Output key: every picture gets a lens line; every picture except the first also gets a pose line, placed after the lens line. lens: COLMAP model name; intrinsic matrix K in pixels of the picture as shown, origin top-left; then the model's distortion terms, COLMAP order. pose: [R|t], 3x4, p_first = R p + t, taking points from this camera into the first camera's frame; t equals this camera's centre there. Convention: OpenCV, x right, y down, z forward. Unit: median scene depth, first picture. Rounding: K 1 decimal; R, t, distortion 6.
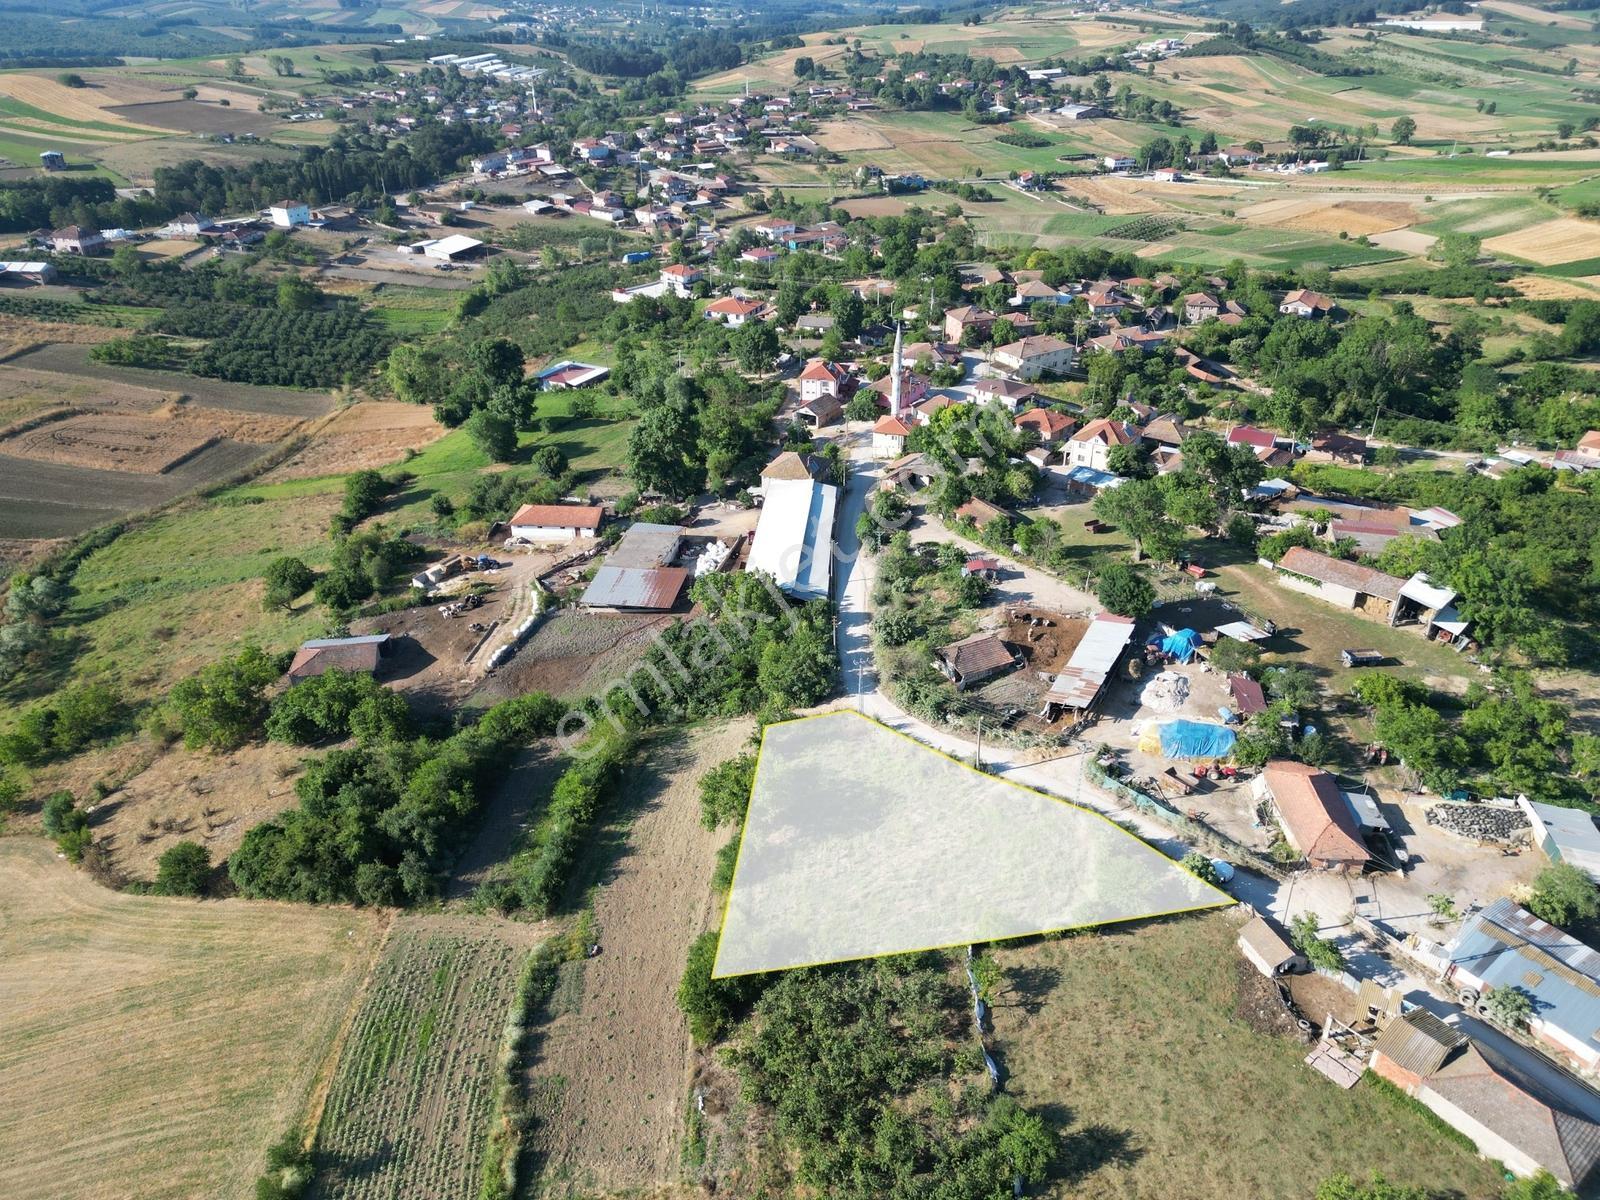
lens RADIAL K [[1117.4, 0, 791.5], [0, 1117.4, 598.0], [0, 0, 1]] dist [0.058592, -0.049255]
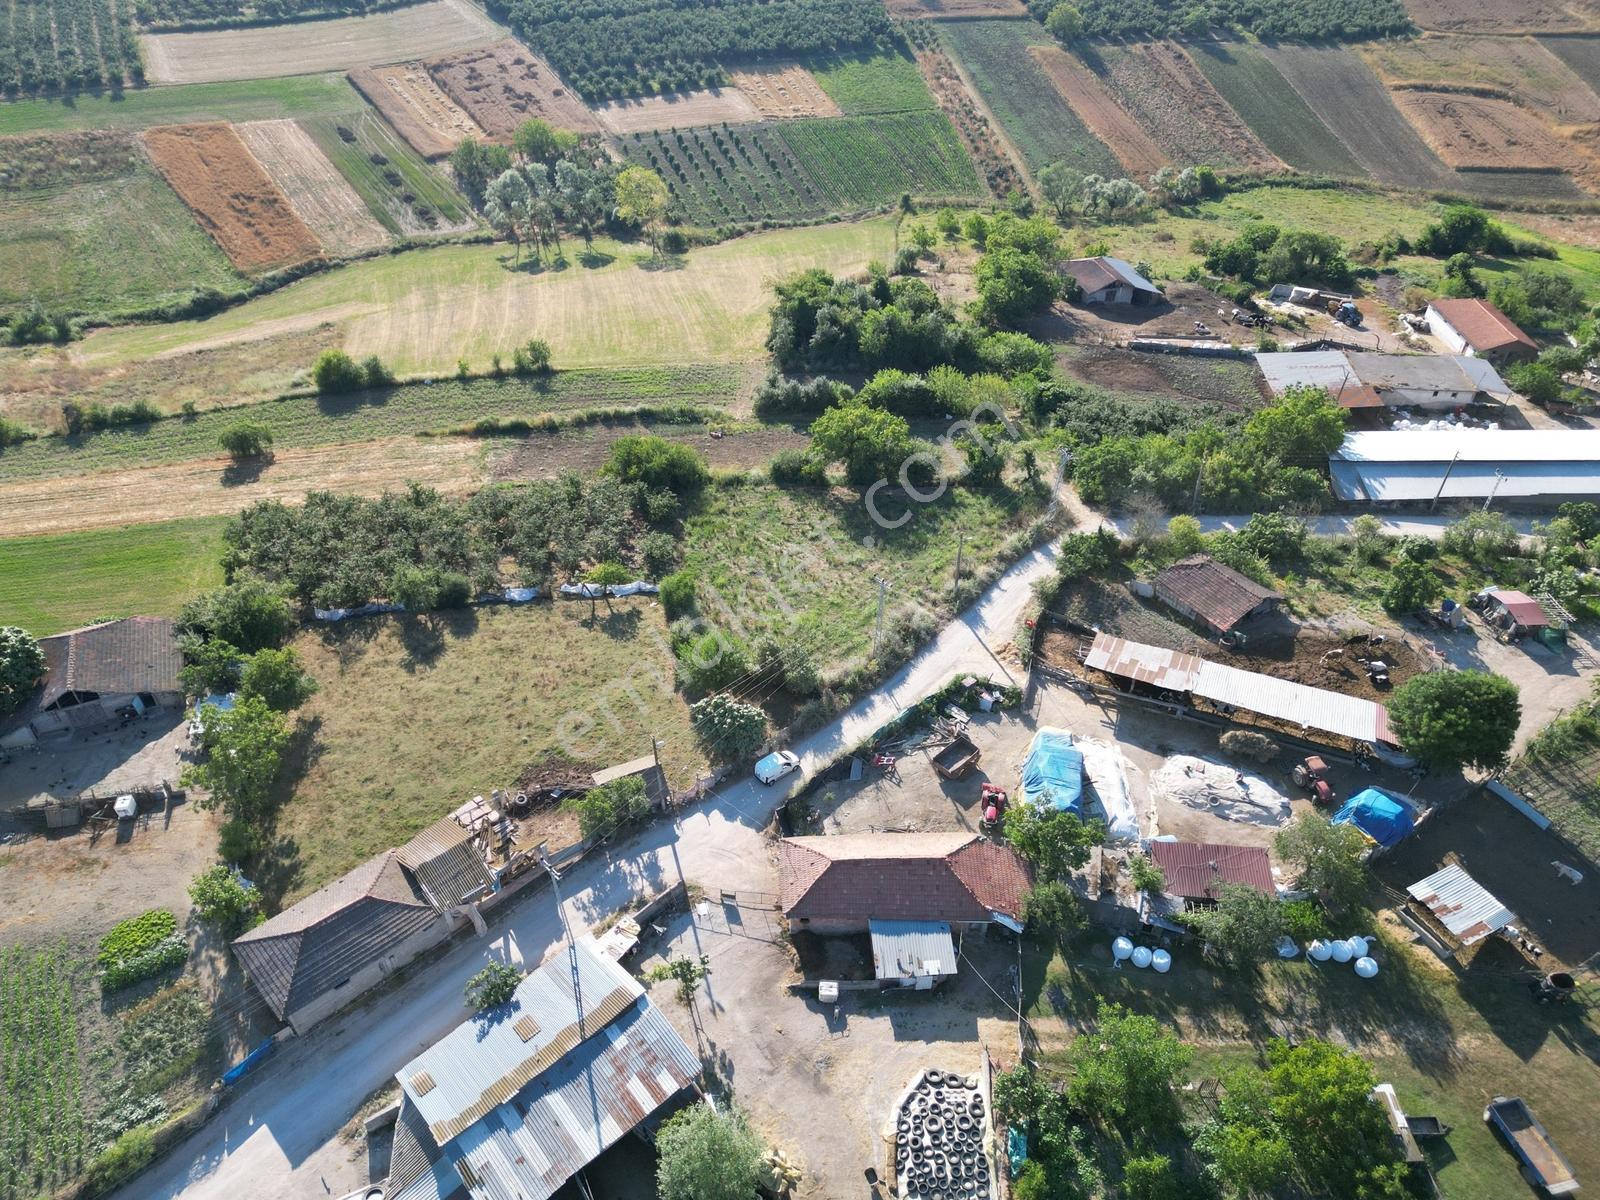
lens RADIAL K [[1117.4, 0, 800.3], [0, 1117.4, 598.0], [0, 0, 1]] dist [0.058592, -0.049255]
pose [[0.108744, 0.647192, -0.754531, 0.455314], [-0.487451, 0.696229, 0.526932, -0.127515], [0.866352, 0.310496, 0.391186, 0.356783]]
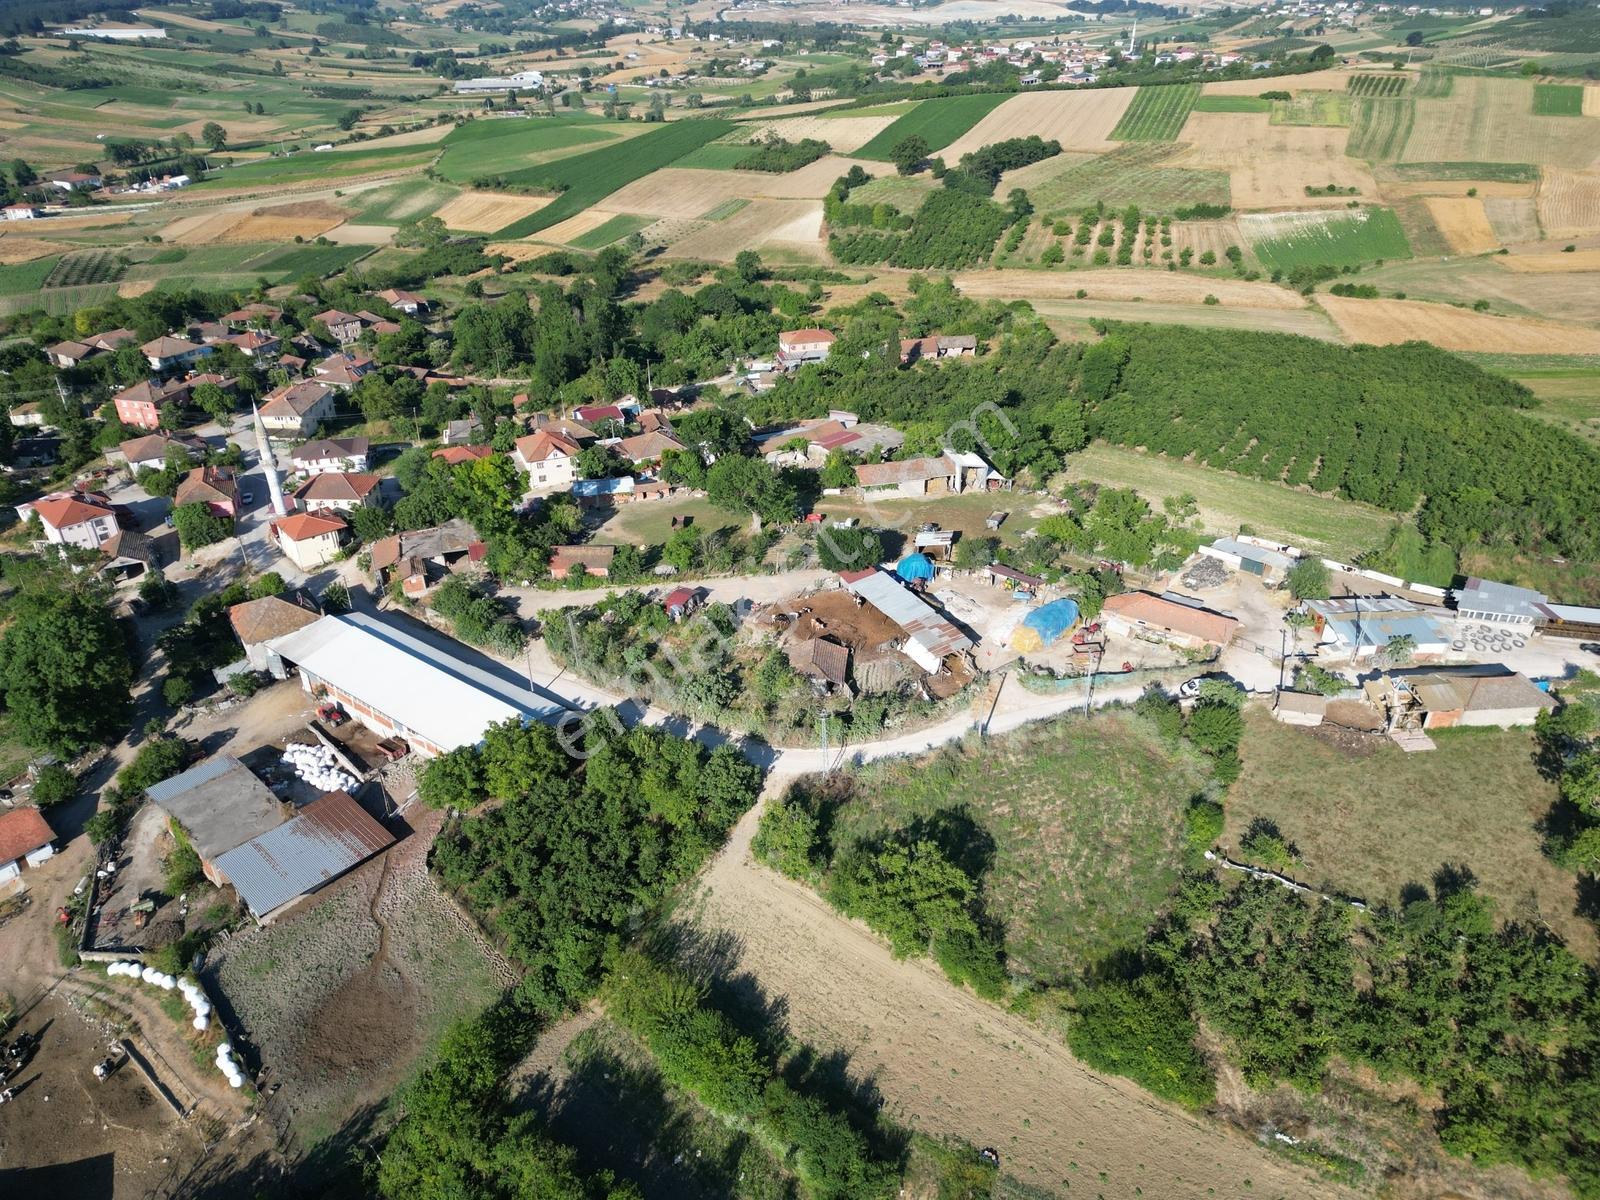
lens RADIAL K [[1117.4, 0, 794.3], [0, 1117.4, 605.0], [0, 0, 1]] dist [0.058592, -0.049255]
pose [[0.536920, -0.412923, 0.735671, -0.360145], [0.415570, 0.888343, 0.195318, -0.128910], [-0.734179, 0.200853, 0.648567, 0.273883]]
